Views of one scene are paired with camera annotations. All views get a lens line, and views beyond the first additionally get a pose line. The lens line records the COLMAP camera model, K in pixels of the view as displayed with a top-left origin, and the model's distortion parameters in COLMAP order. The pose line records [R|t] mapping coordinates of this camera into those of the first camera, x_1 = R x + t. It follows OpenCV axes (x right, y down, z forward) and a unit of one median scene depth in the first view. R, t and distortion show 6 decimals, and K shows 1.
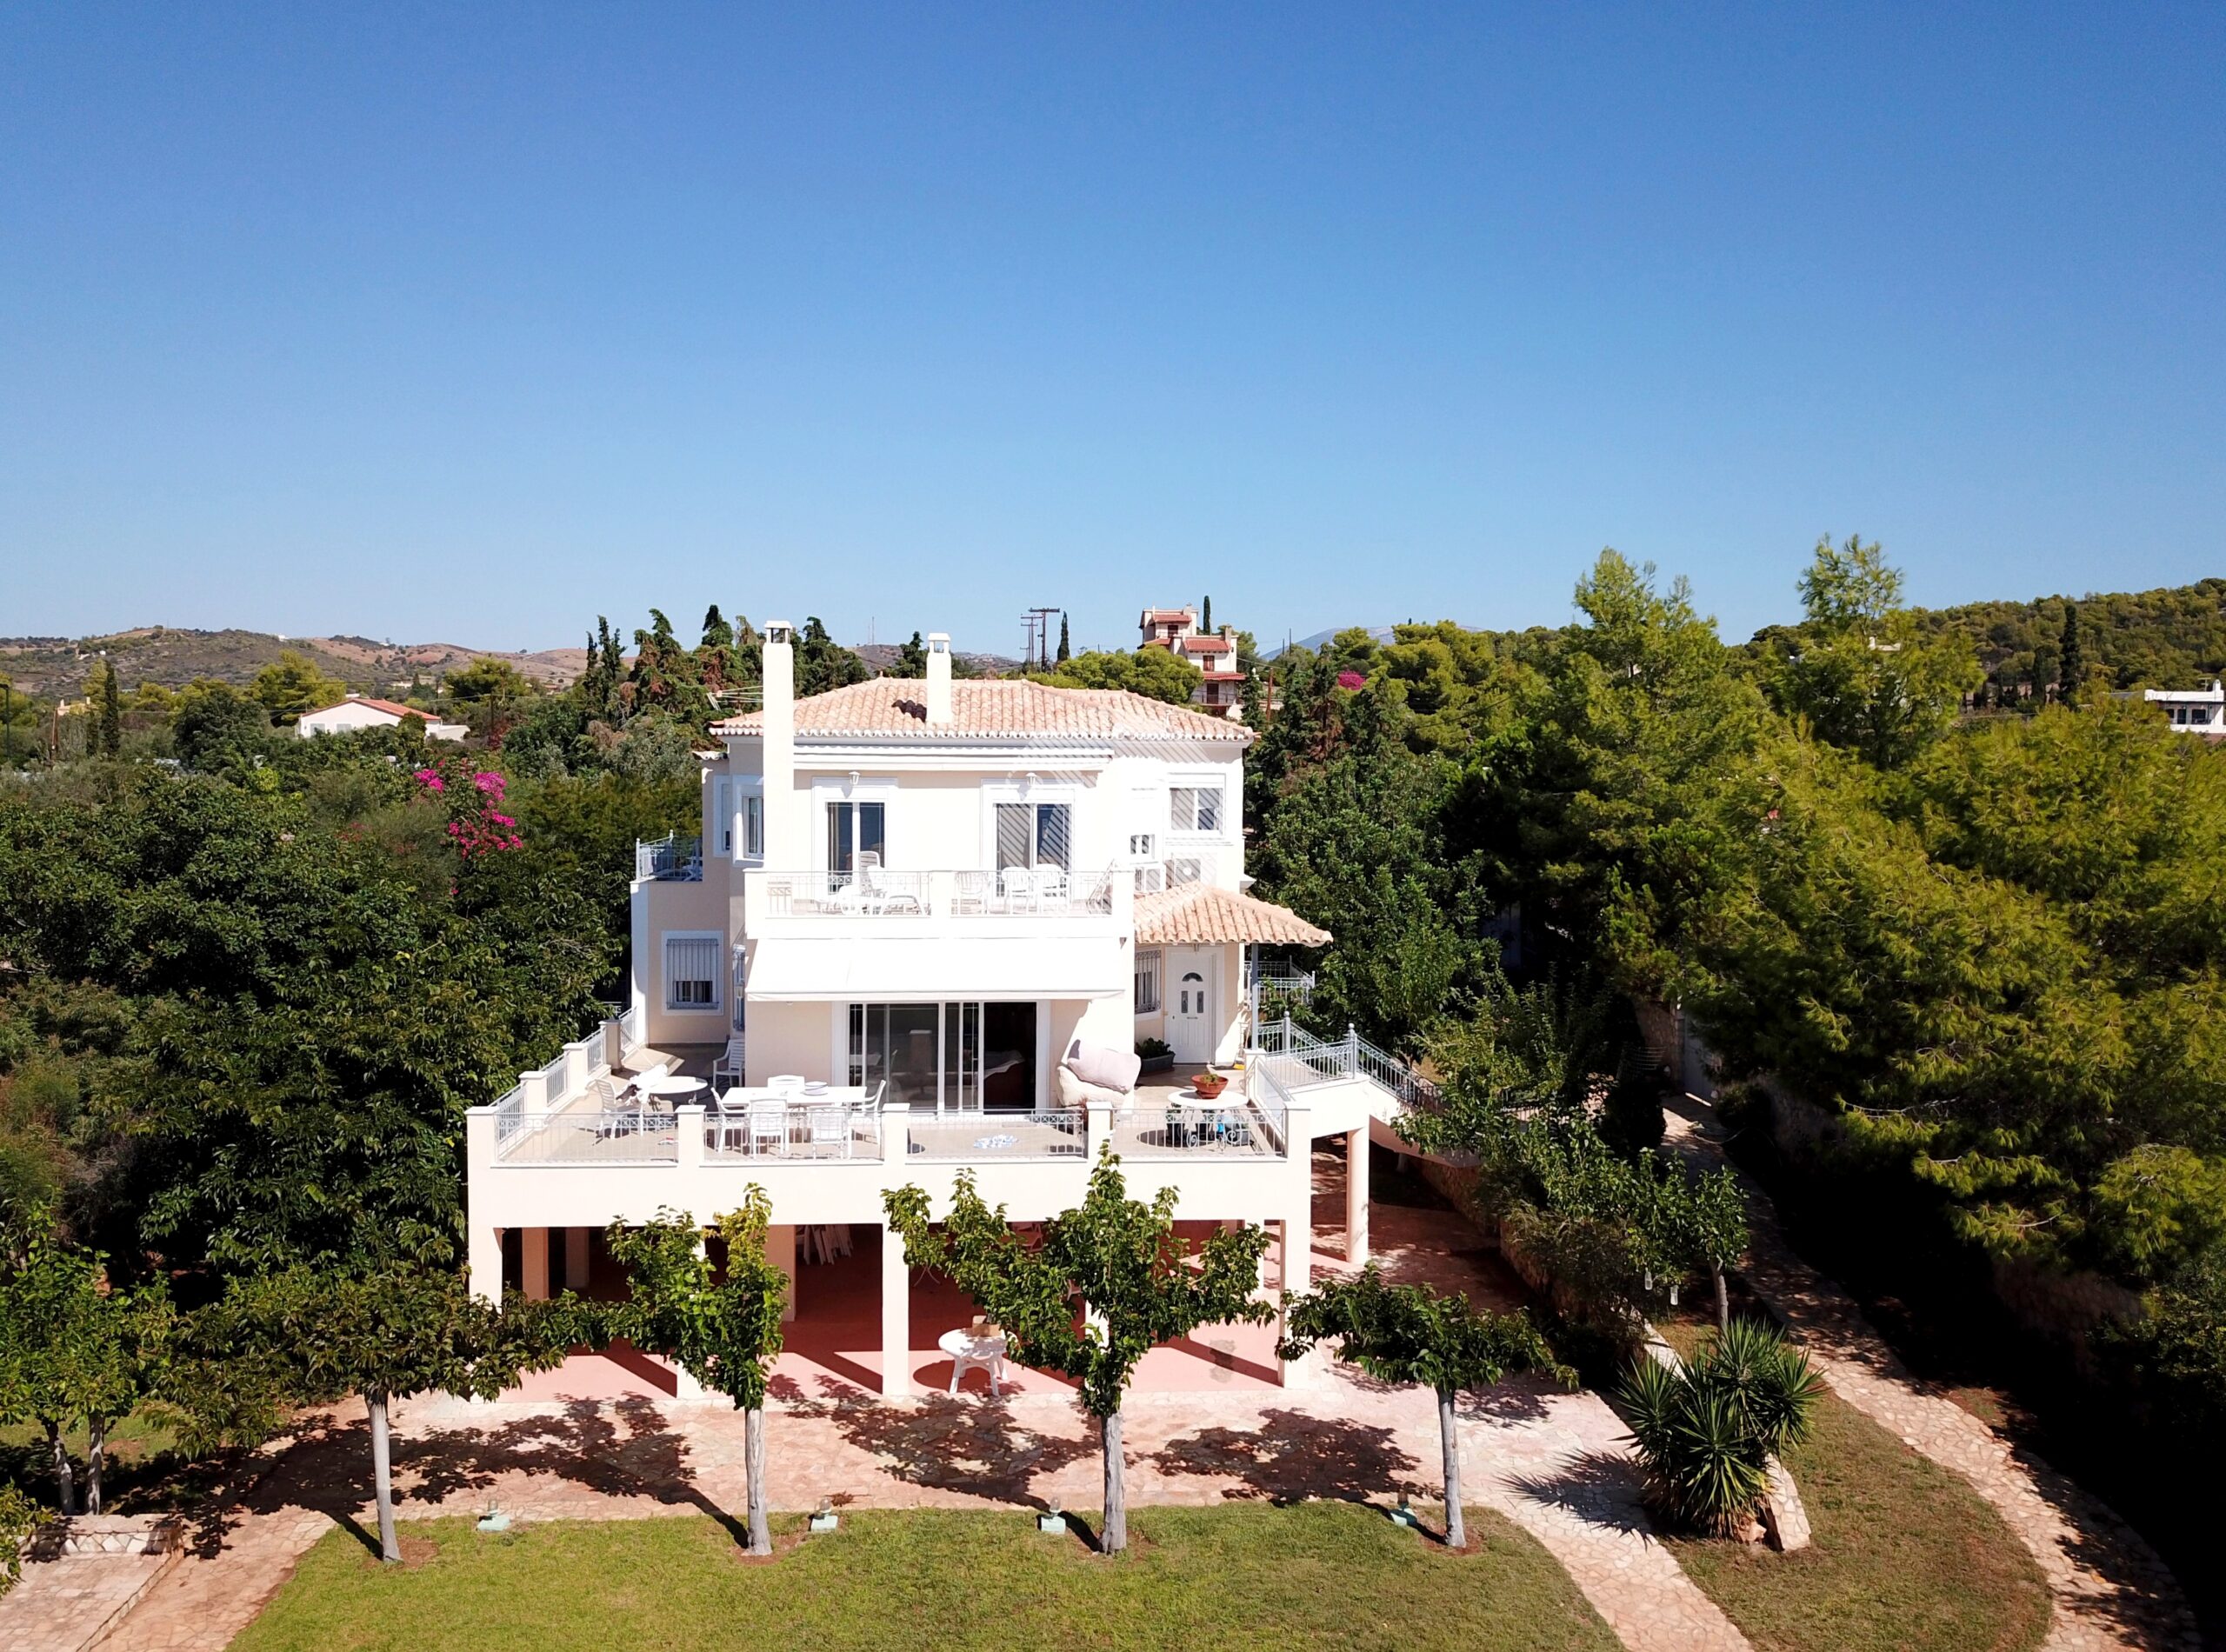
lens RADIAL K [[1693.7, 0, 1113.0], [0, 1693.7, 826.0], [0, 0, 1]] dist [0.007559, -0.001940]
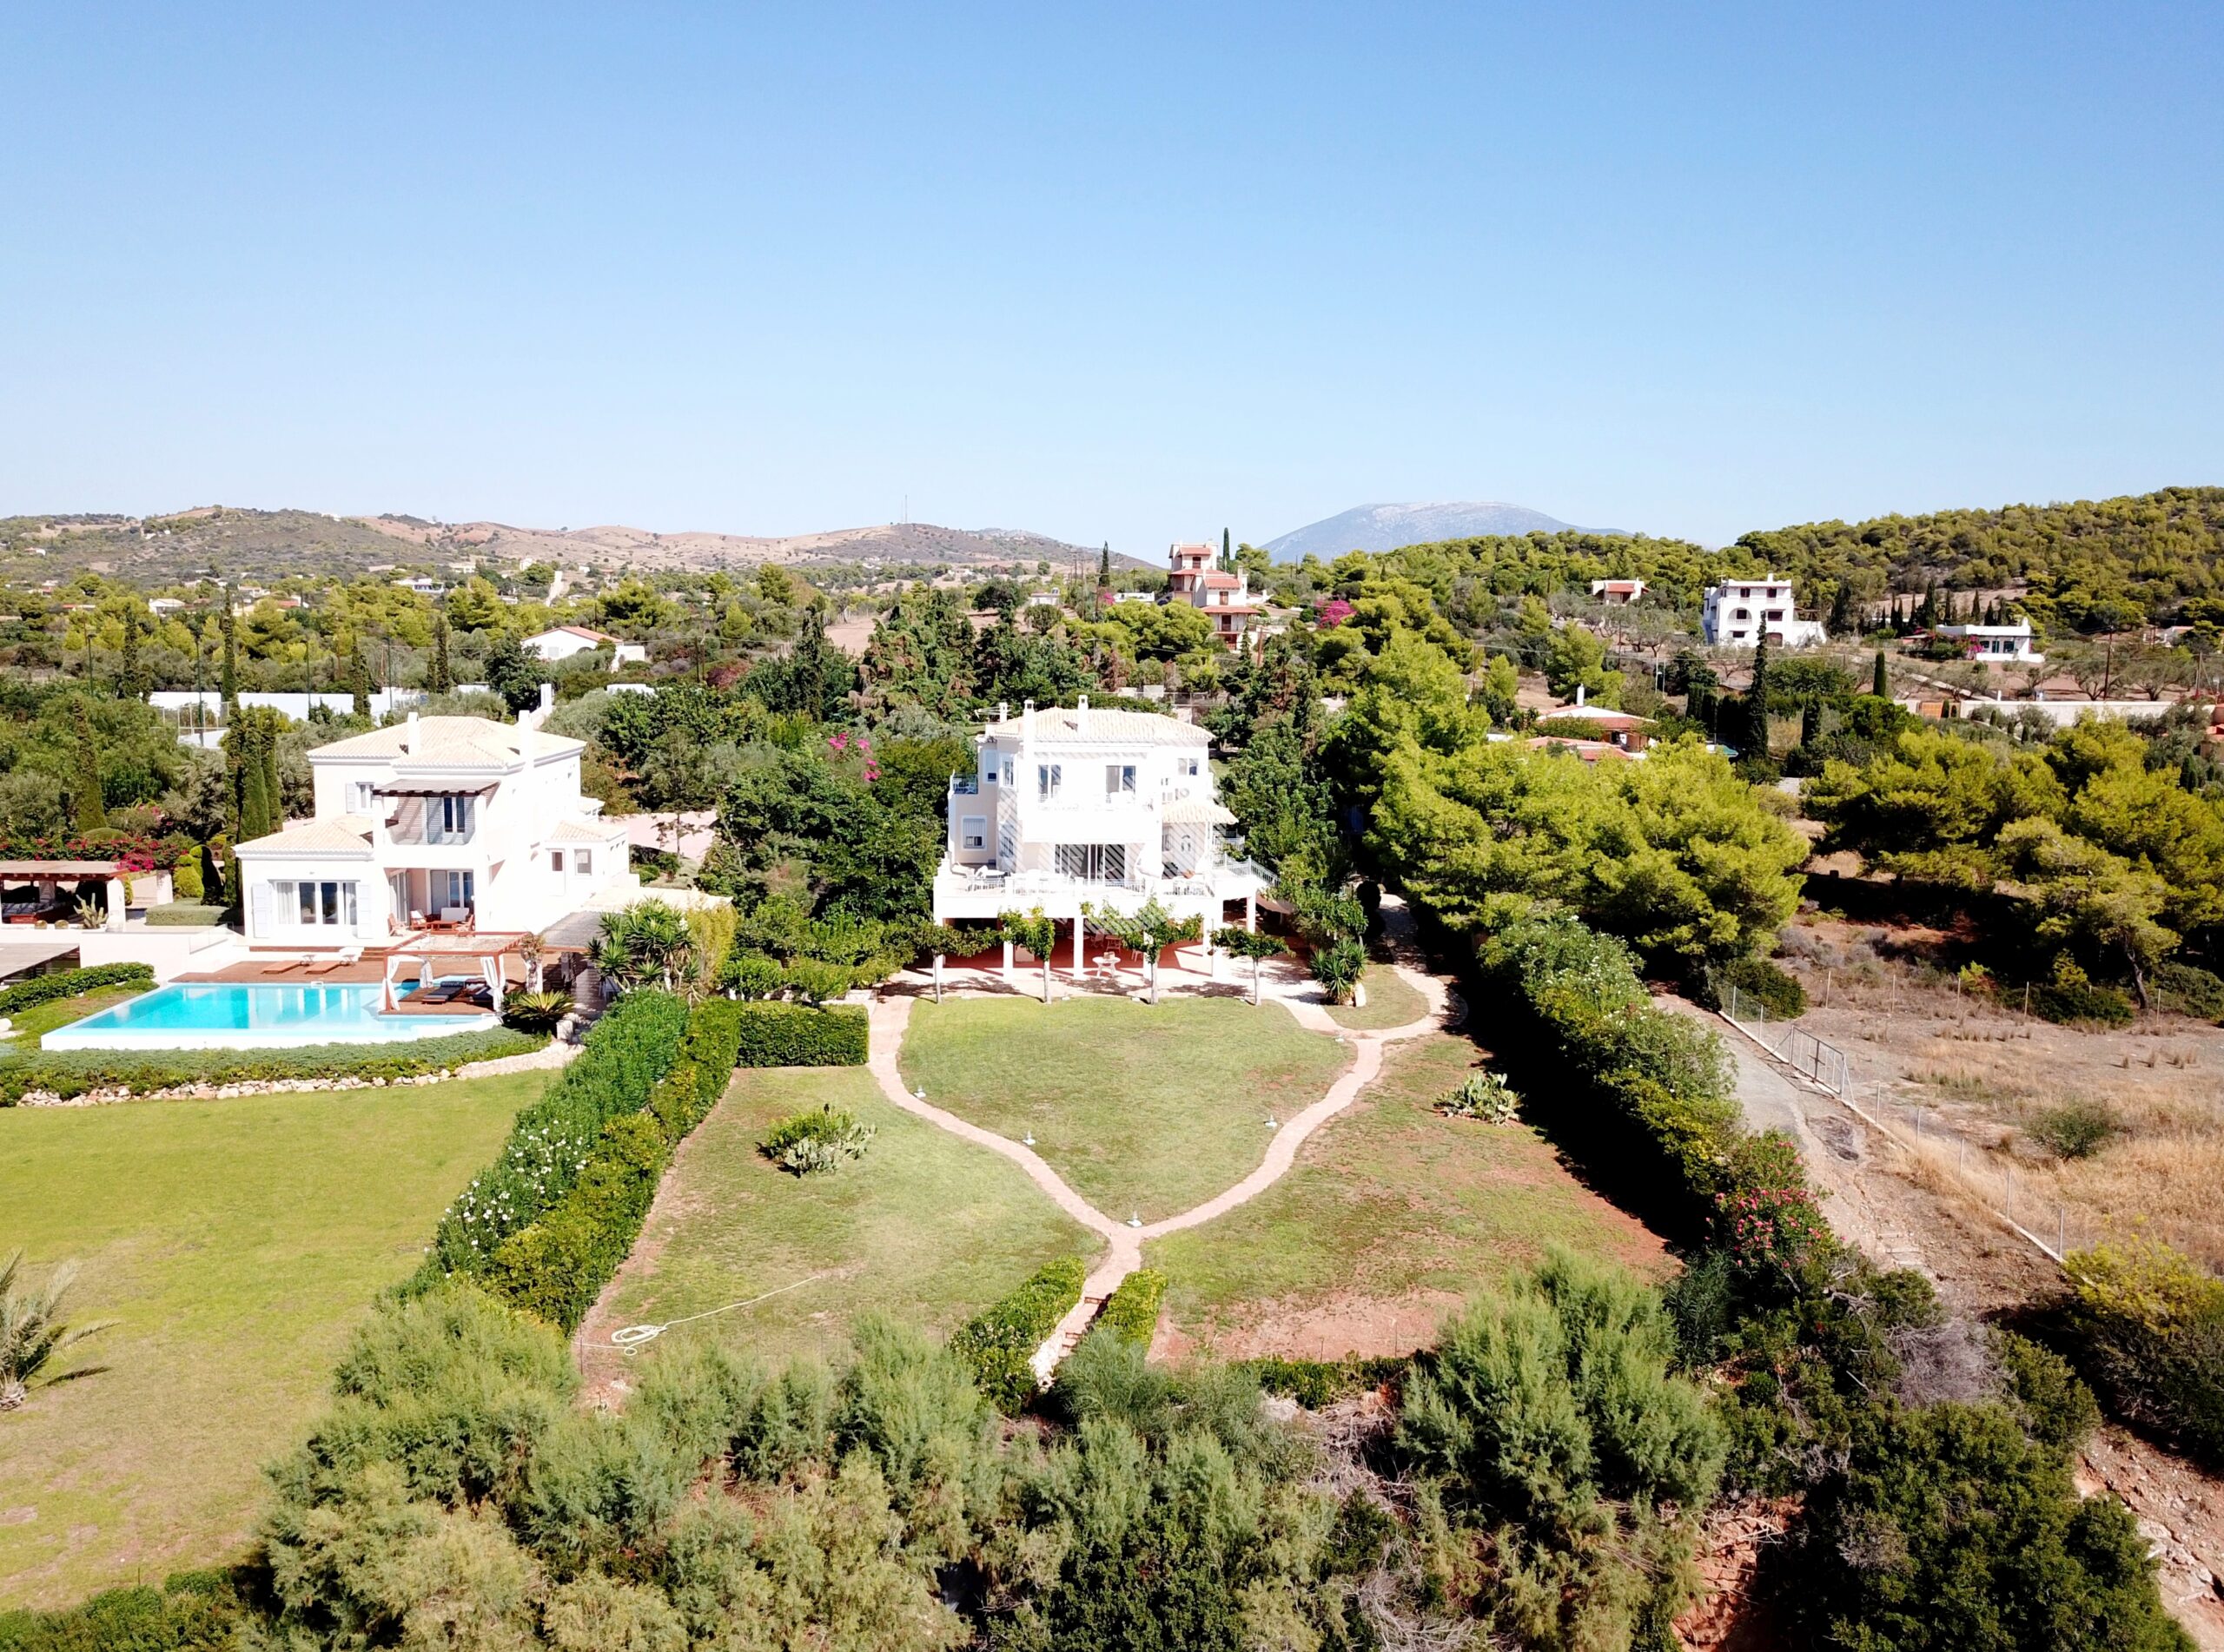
lens RADIAL K [[1692.1, 0, 1112.0], [0, 1692.1, 826.0], [0, 0, 1]] dist [0.007559, -0.001940]
pose [[0.999824, 0.007208, -0.017322, -0.013558], [-0.005923, 0.997306, 0.073117, -0.079659], [0.017803, -0.073002, 0.997173, -1.109684]]
